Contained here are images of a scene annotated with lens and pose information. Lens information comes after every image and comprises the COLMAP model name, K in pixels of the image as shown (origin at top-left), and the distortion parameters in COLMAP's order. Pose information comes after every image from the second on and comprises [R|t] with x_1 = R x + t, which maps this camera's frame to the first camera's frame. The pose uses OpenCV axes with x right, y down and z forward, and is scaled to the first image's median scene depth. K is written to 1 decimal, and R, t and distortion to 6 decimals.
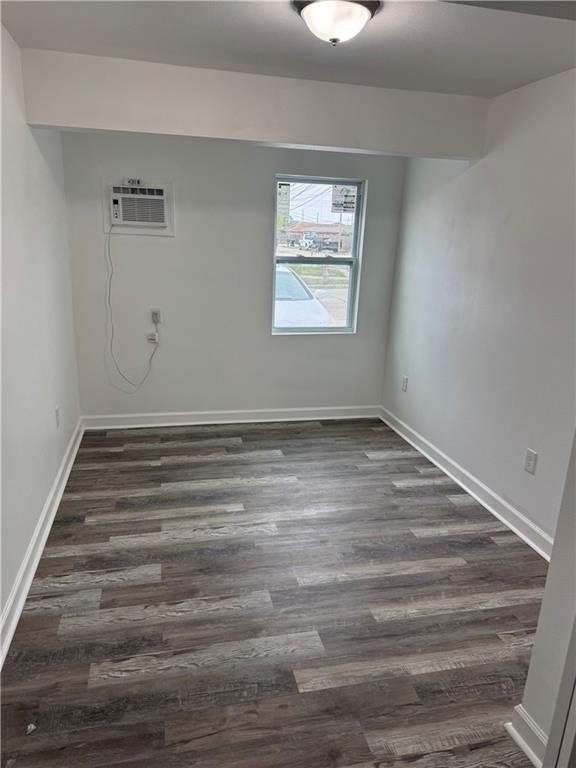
lens RADIAL K [[540.7, 0, 285.5], [0, 540.7, 379.7], [0, 0, 1]] dist [0.037202, -0.043206]
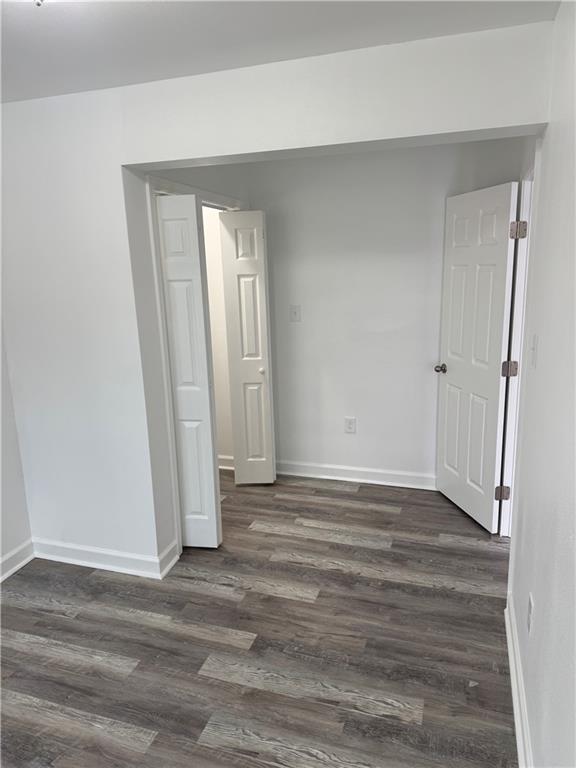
lens RADIAL K [[540.7, 0, 285.5], [0, 540.7, 379.7], [0, 0, 1]] dist [0.037202, -0.043206]
pose [[-0.853439, -0.124414, 0.506125, -0.573003], [0.132384, 0.887496, 0.441389, -0.474867], [-0.504099, 0.443702, -0.740954, 1.590817]]
